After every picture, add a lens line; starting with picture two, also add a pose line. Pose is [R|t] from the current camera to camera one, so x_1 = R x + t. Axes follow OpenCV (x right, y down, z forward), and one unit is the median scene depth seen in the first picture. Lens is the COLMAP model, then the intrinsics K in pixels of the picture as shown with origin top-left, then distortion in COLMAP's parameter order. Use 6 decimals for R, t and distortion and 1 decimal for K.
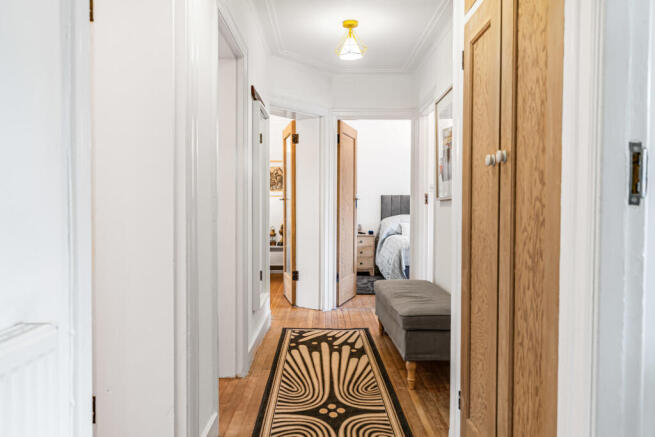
lens RADIAL K [[529.3, 0, 327.2], [0, 529.3, 218.2], [0, 0, 1]] dist [0.000641, 0.000007]
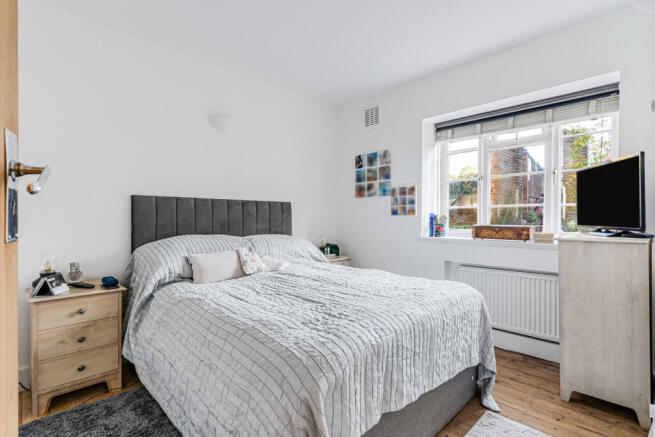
lens RADIAL K [[315.1, 0, 323.8], [0, 315.1, 220.3], [0, 0, 1]] dist [-0.002007, -0.001066]
pose [[0.717319, 0.000085, 0.696745, 0.031561], [0.016381, 0.999722, -0.016986, -0.014315], [-0.696552, 0.023598, 0.717118, 0.712771]]
